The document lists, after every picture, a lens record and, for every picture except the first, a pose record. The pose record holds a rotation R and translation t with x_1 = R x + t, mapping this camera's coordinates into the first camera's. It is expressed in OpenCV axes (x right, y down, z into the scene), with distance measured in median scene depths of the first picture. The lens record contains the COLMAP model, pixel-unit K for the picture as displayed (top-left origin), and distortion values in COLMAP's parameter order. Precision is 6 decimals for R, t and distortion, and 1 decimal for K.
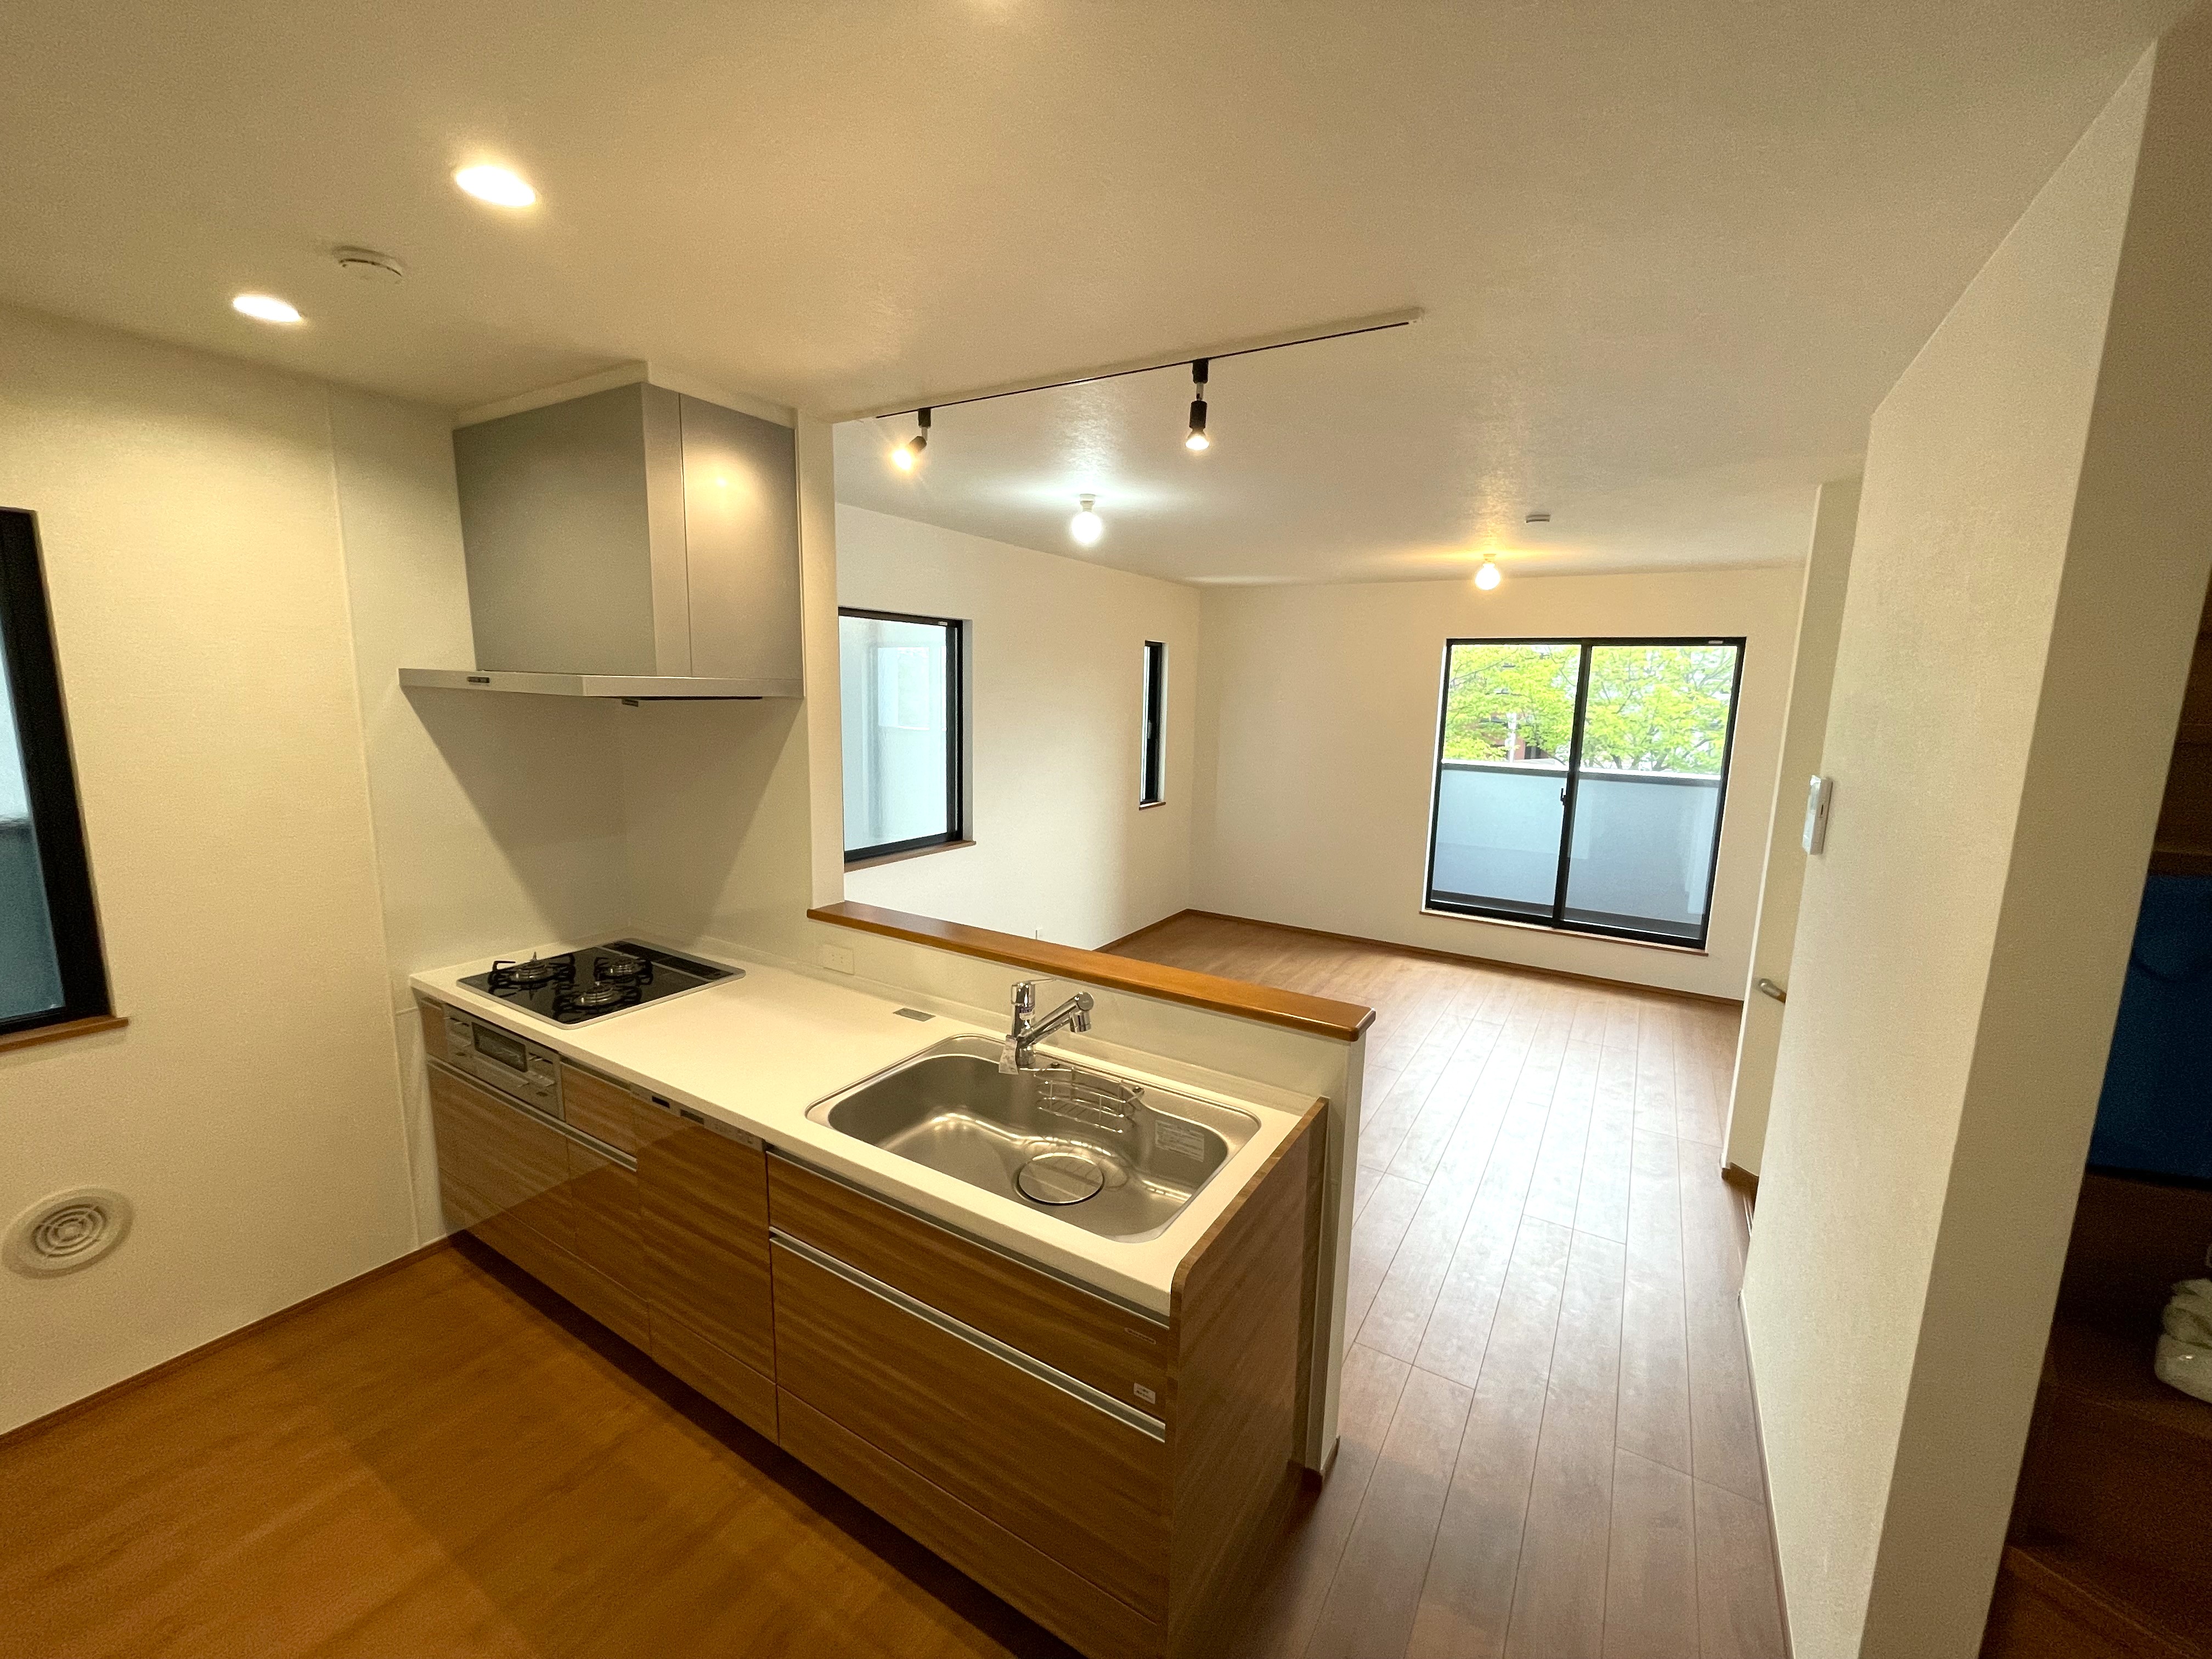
lens RADIAL K [[893.9, 0, 1106.0], [0, 893.9, 829.5], [0, 0, 1]] dist [-0.002800, -0.000393]
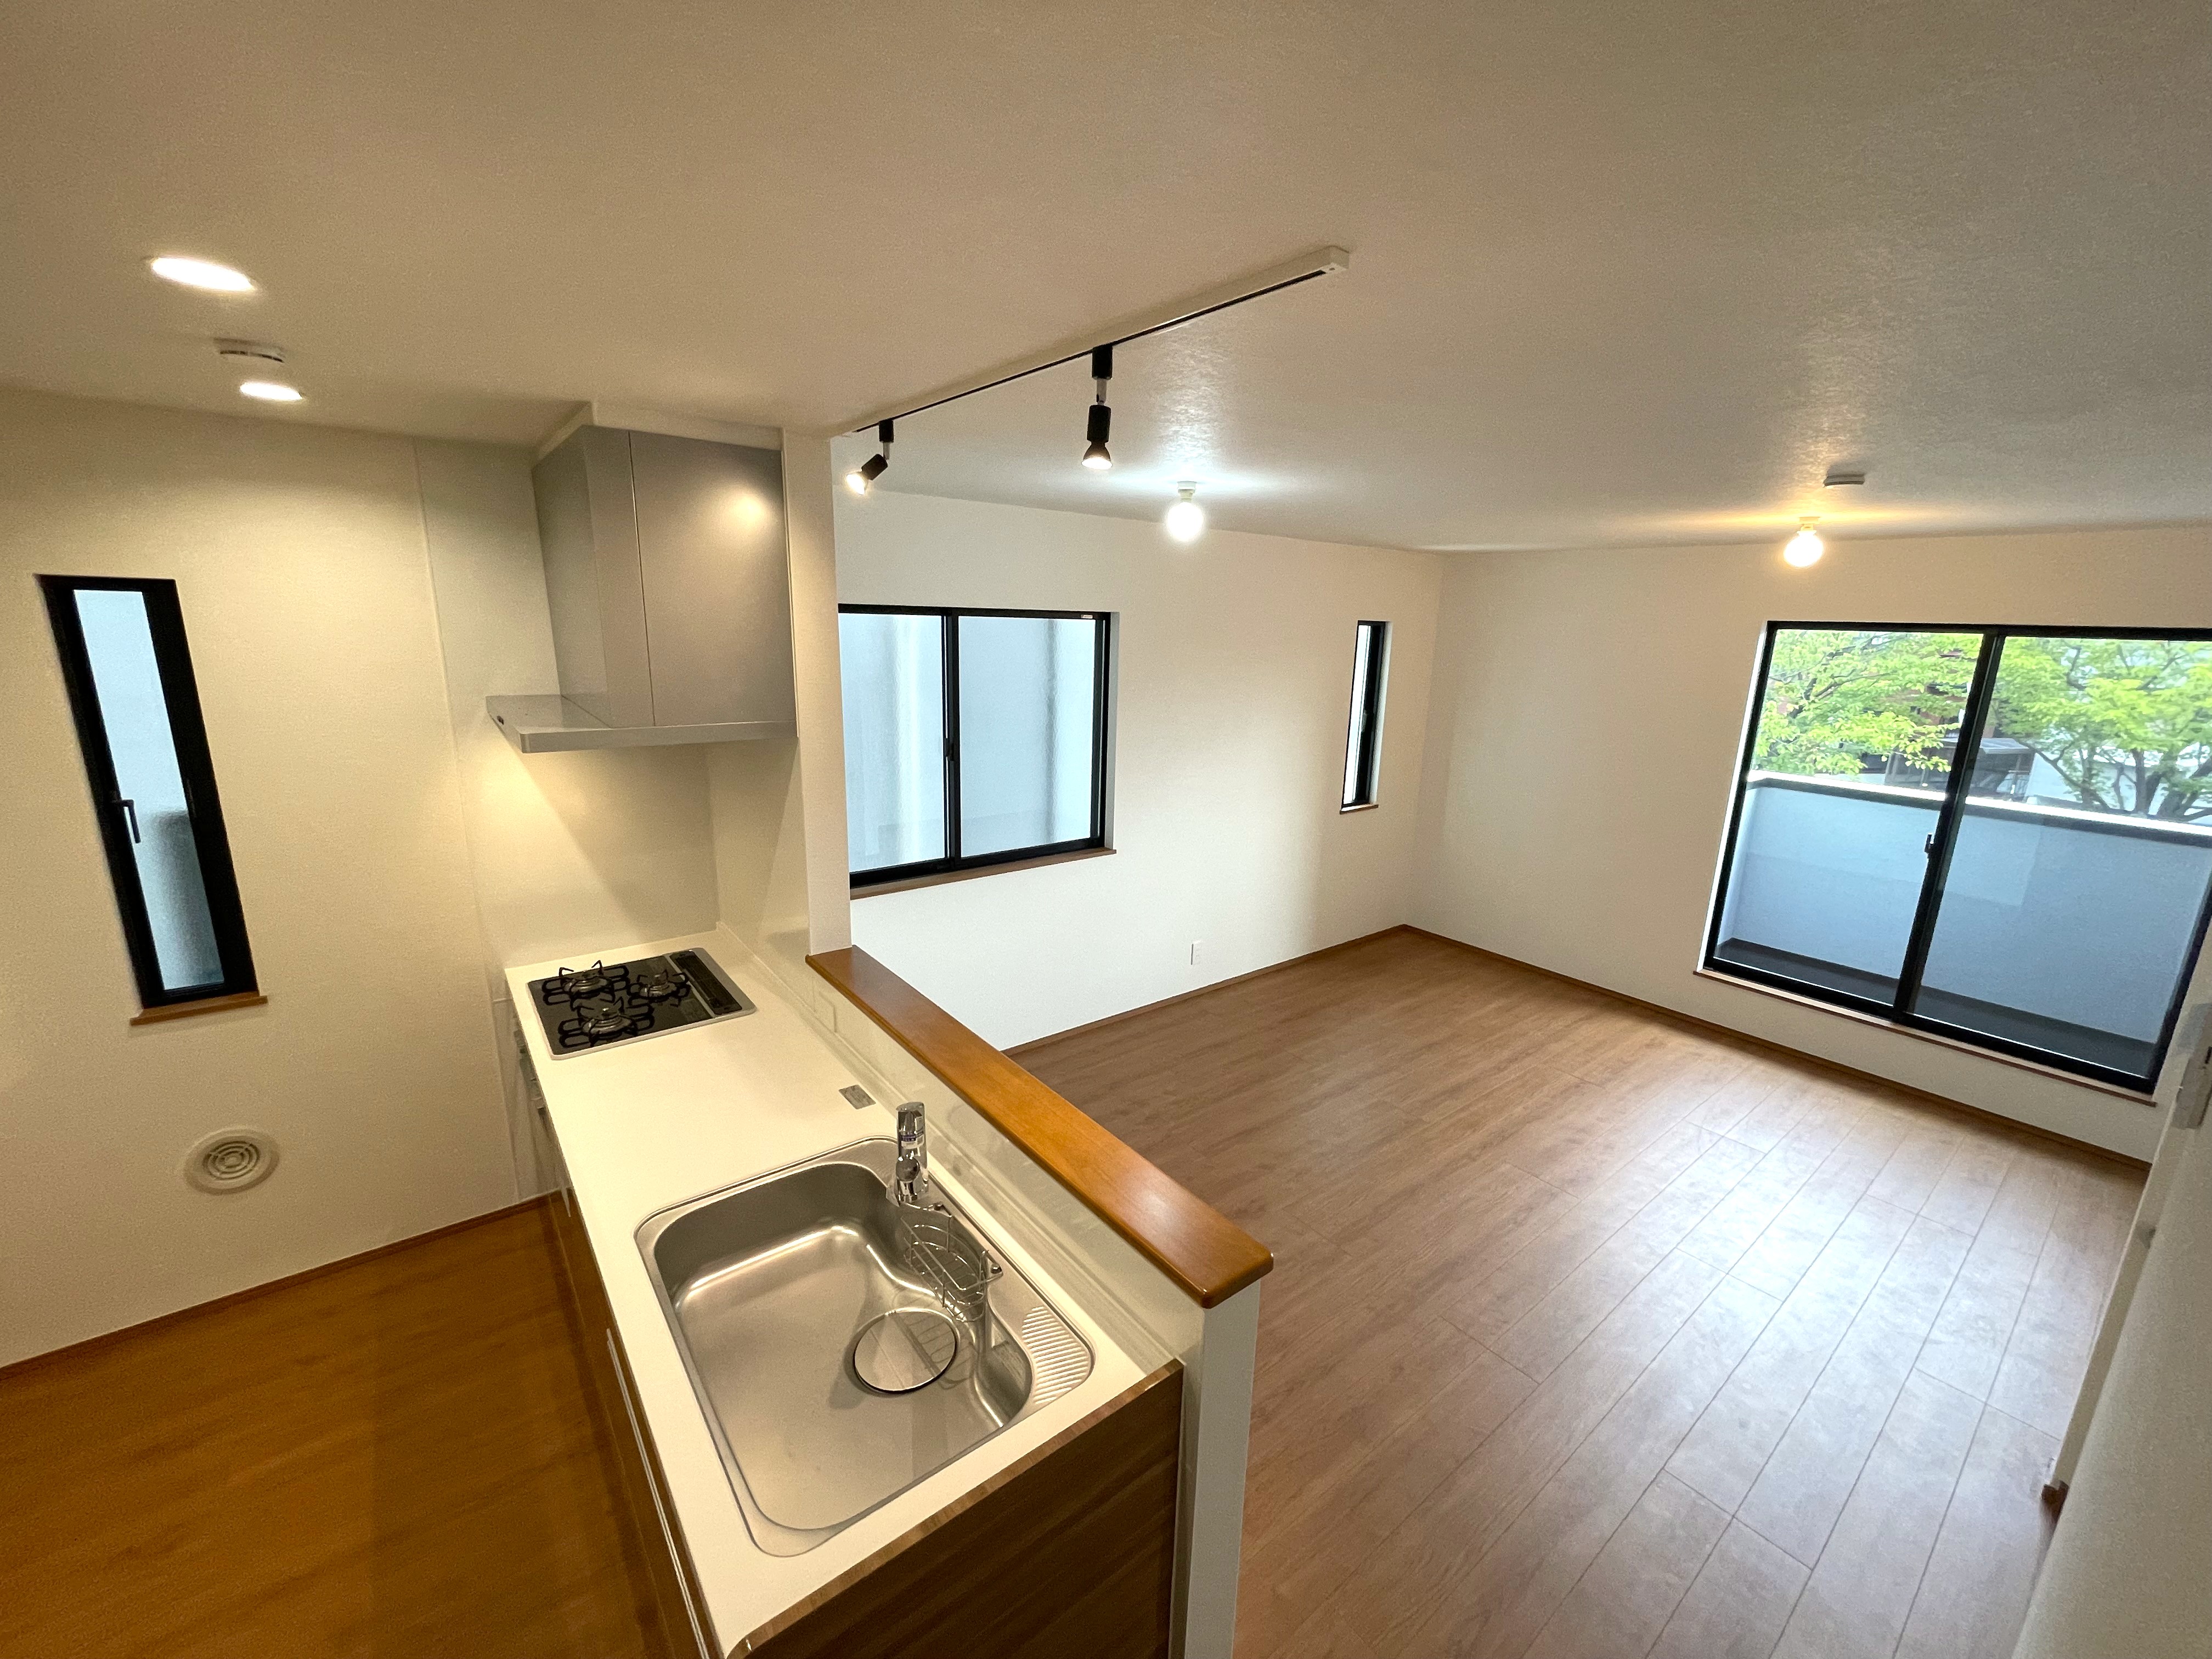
lens RADIAL K [[893.9, 0, 1106.0], [0, 893.9, 829.5], [0, 0, 1]] dist [-0.002800, -0.000393]
pose [[0.936971, 0.080718, -0.339955, 0.267928], [-0.059268, 0.995567, 0.073032, -0.126517], [0.344343, -0.048281, 0.937602, 0.200924]]
